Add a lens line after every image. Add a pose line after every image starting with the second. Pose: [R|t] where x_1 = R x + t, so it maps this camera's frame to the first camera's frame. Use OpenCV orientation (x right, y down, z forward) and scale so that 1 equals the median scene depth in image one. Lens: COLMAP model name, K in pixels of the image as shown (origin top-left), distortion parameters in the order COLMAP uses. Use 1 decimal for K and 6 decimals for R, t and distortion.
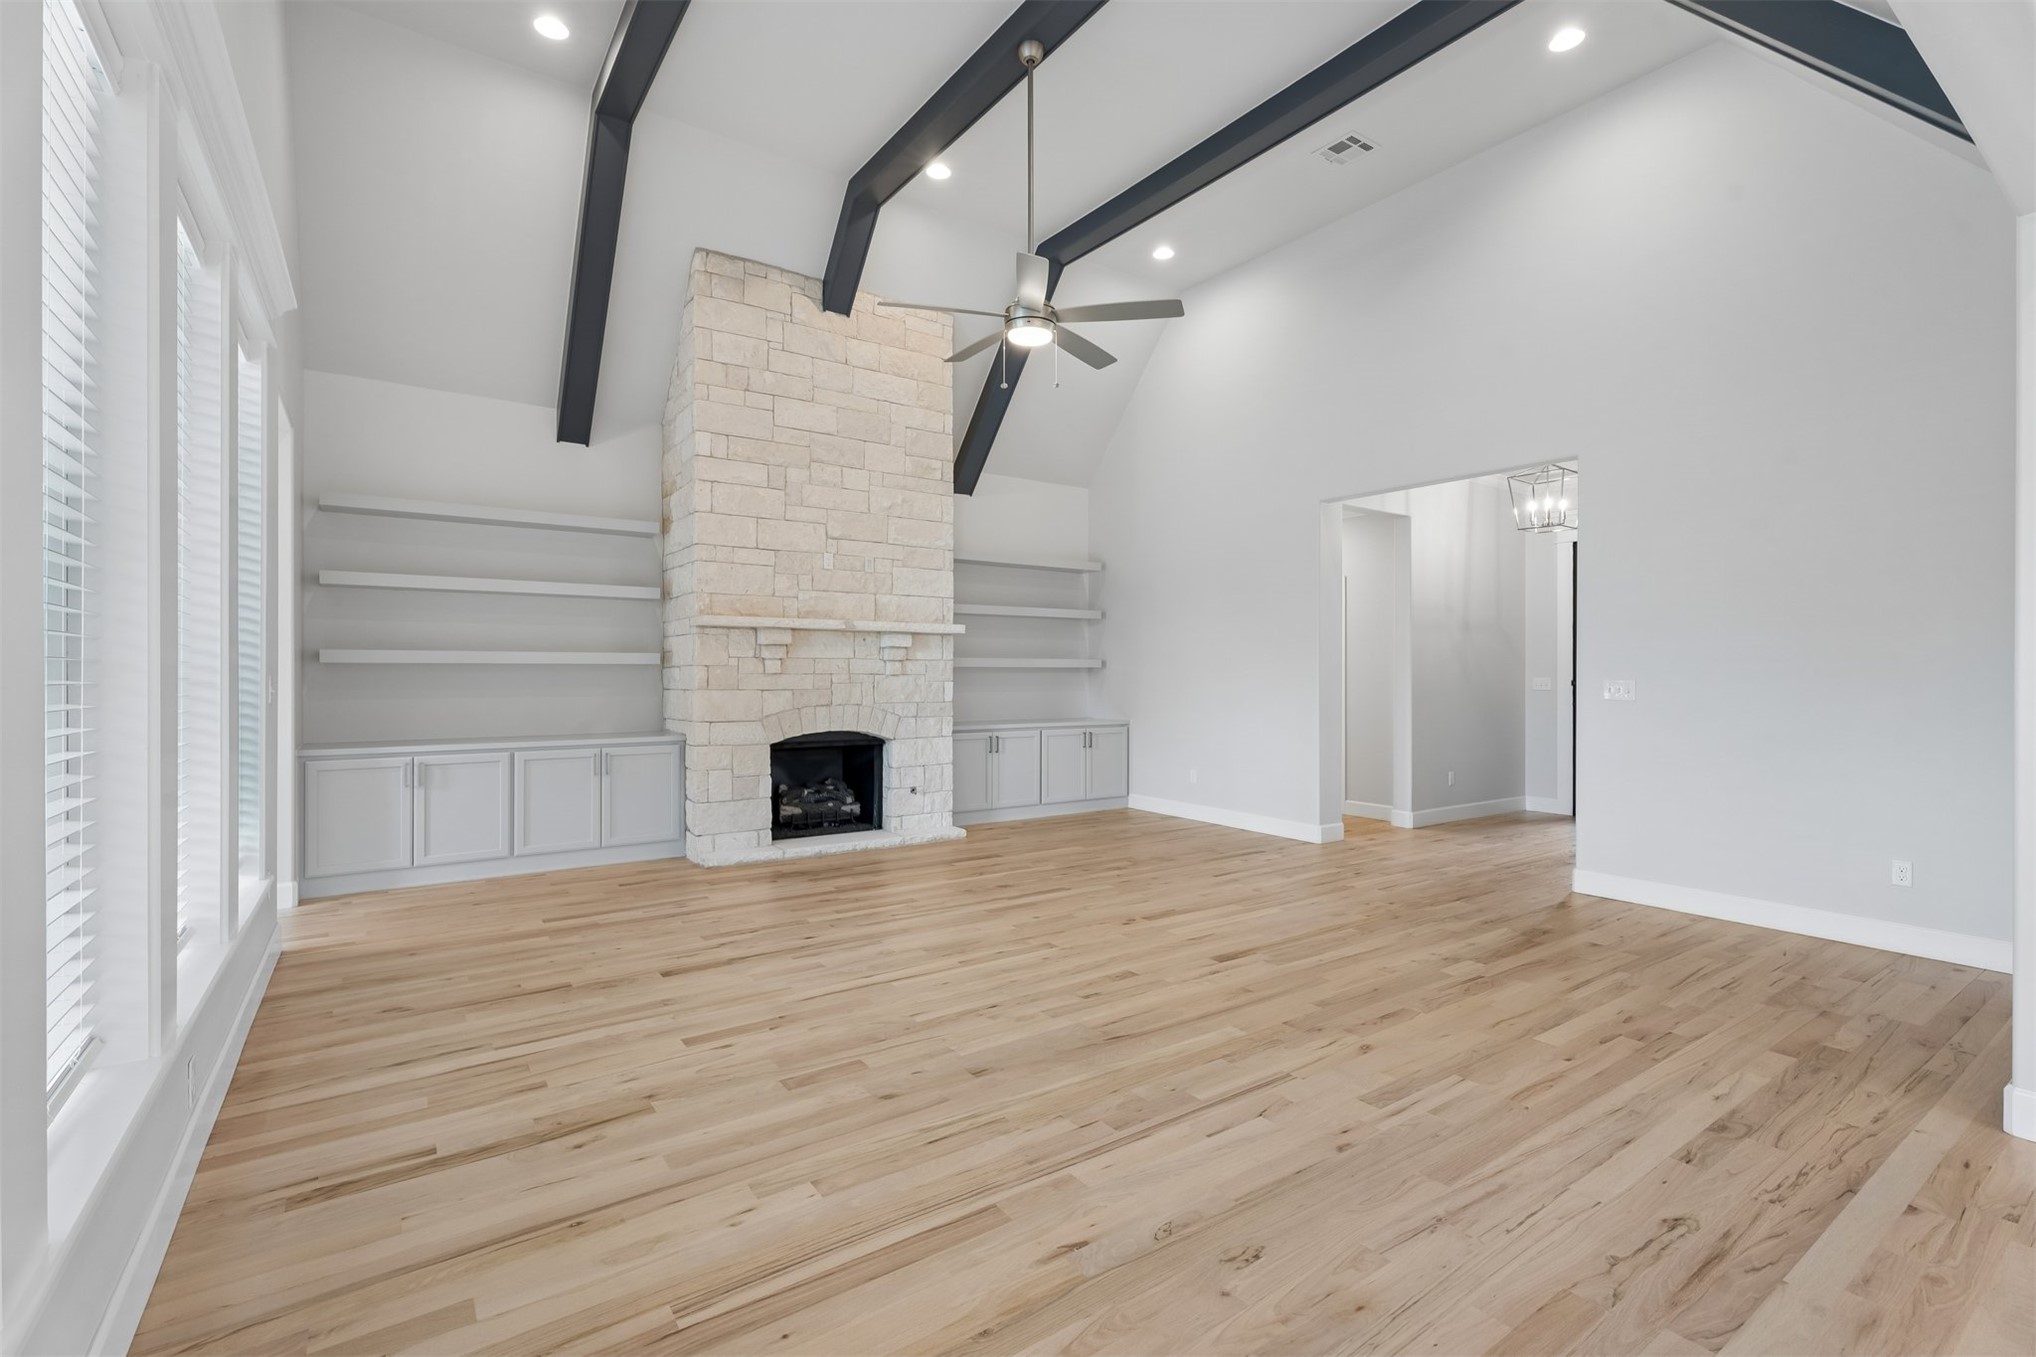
lens RADIAL K [[906.8, 0, 1018.1], [0, 906.8, 666.1], [0, 0, 1]] dist [-0.001456, -0.000054]
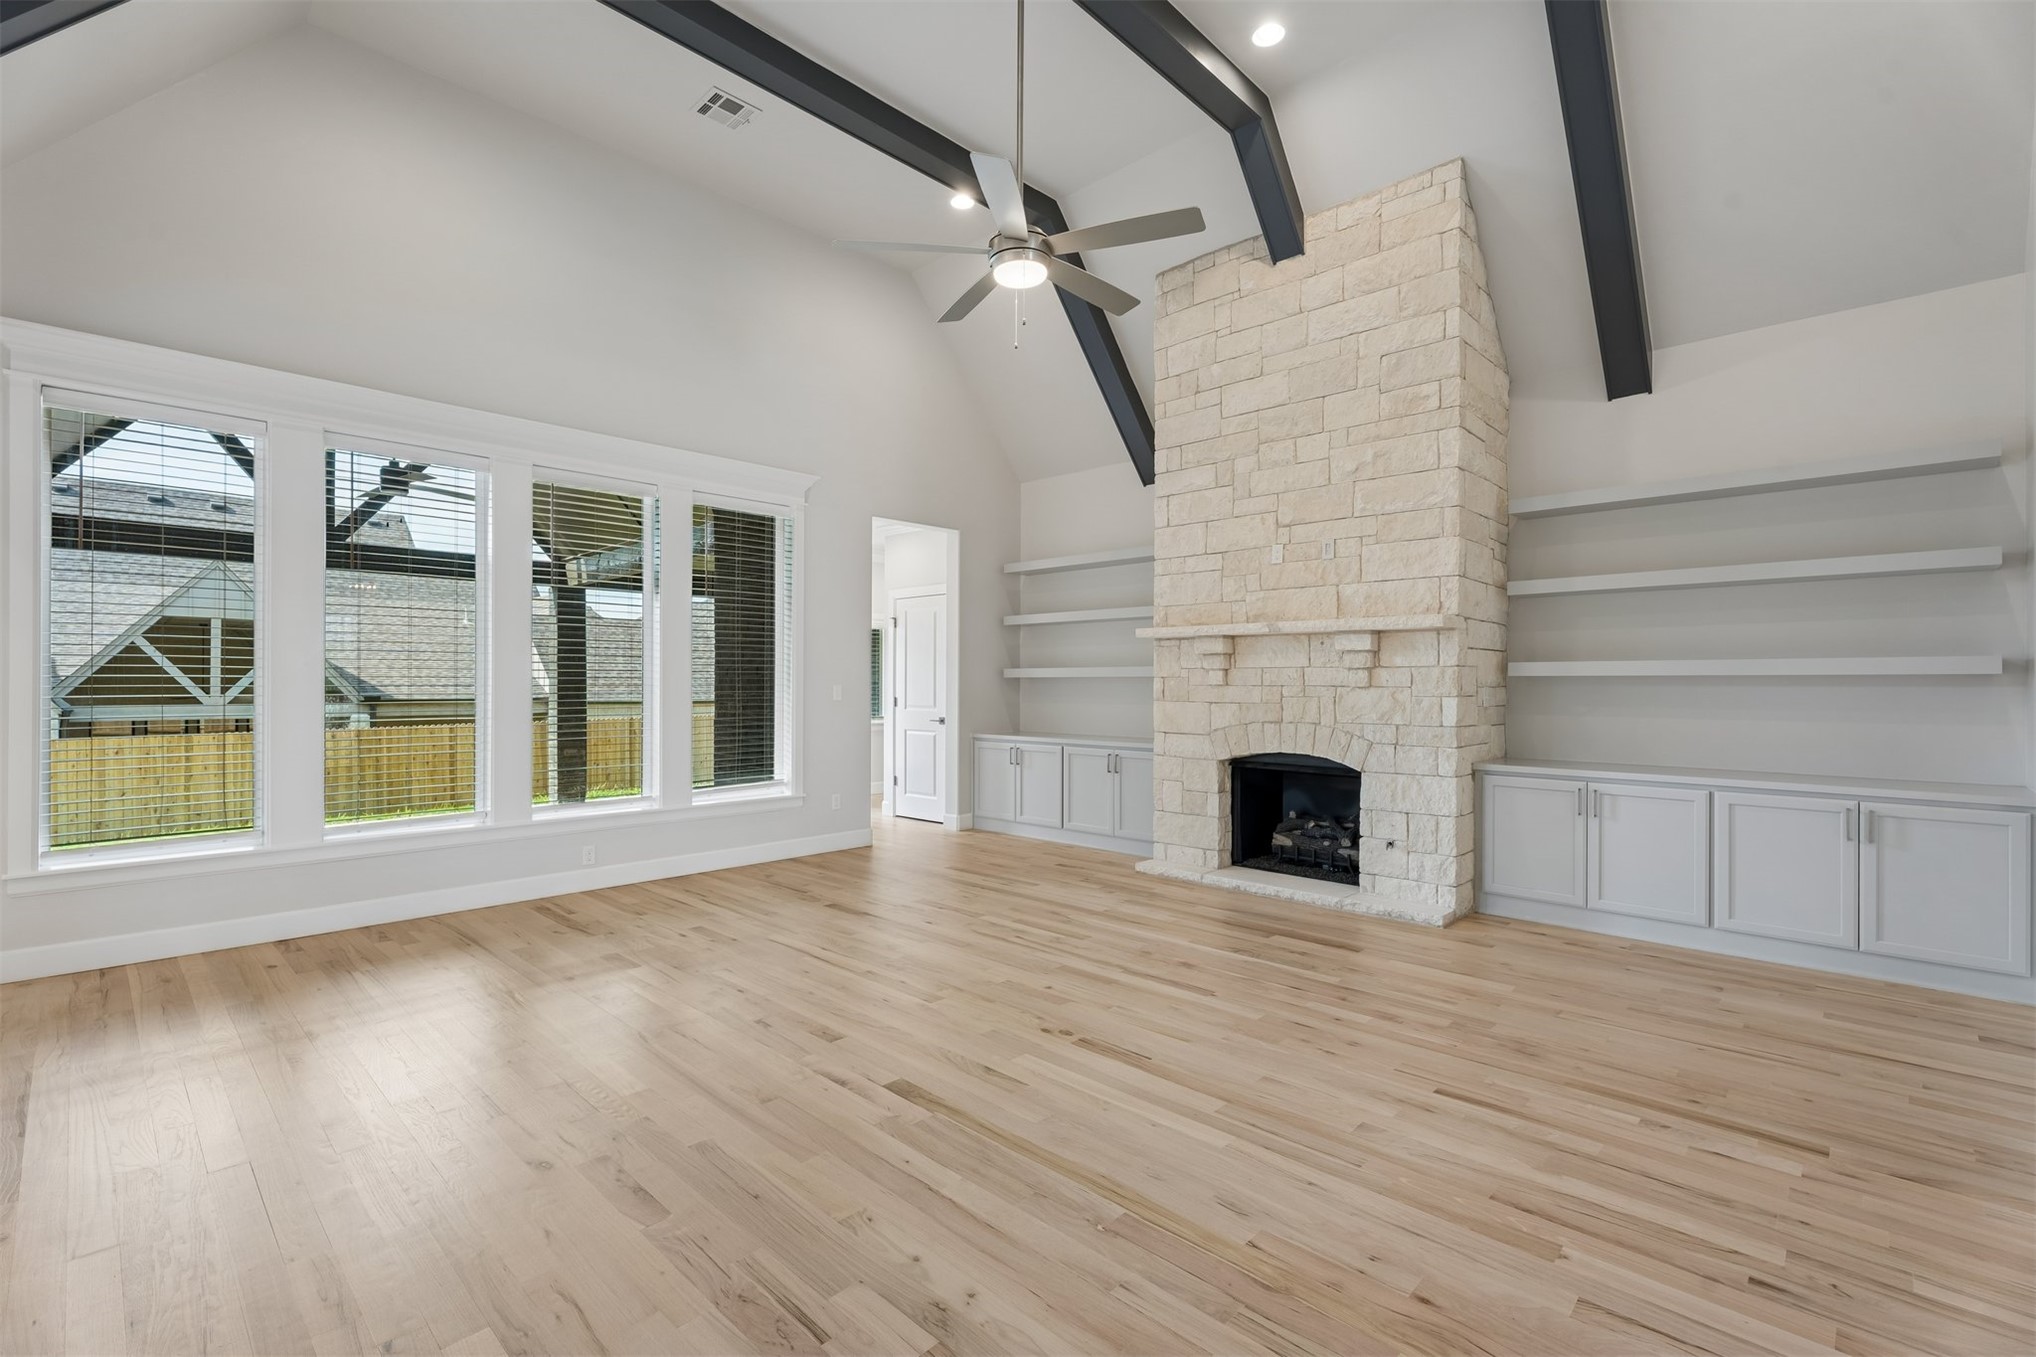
lens RADIAL K [[898.1, 0, 1013.5], [0, 898.1, 679.4], [0, 0, 1]] dist [0.001346, 0.000069]
pose [[0.192124, -0.007147, -0.981345, 0.604042], [0.002110, 0.999974, -0.006869, 0.008401], [0.981368, -0.000751, 0.192134, 0.622740]]
